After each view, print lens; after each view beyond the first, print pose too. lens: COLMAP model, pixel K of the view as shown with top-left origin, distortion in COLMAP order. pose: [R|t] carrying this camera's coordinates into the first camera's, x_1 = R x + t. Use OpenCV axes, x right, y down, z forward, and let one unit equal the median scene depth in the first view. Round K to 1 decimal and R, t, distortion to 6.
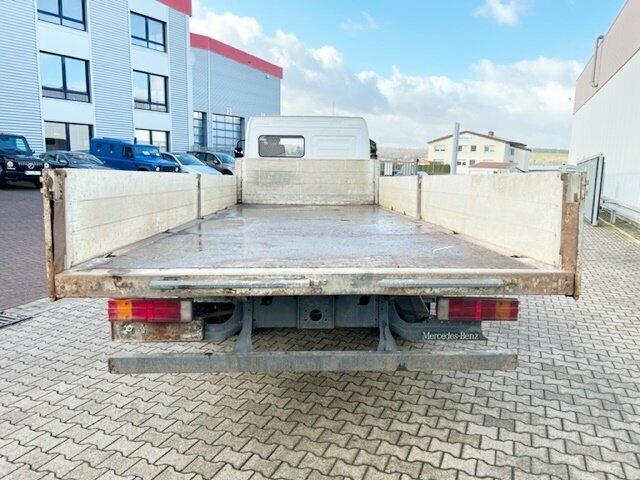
lens RADIAL K [[486.6, 0, 325.6], [0, 486.6, 237.7], [0, 0, 1]] dist [0.065753, -0.071567]
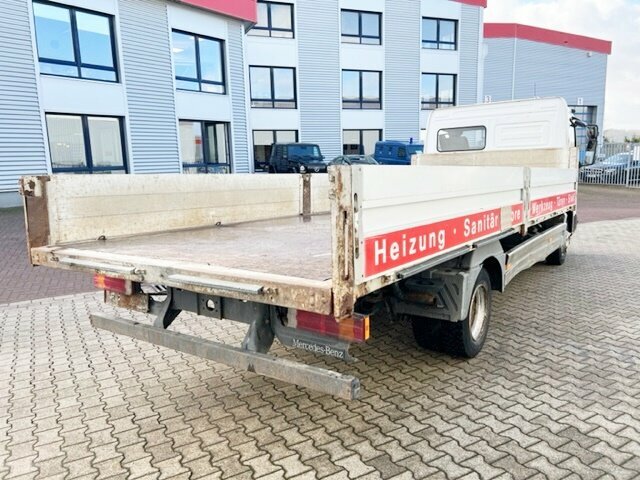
lens RADIAL K [[490.3, 0, 320.4], [0, 490.3, 243.6], [0, 0, 1]] dist [0.057291, -0.076166]
pose [[0.791486, 0.060886, -0.608147, 0.275399], [-0.050647, 0.998137, 0.034014, -0.008320], [0.609085, 0.003879, 0.793095, 0.097864]]
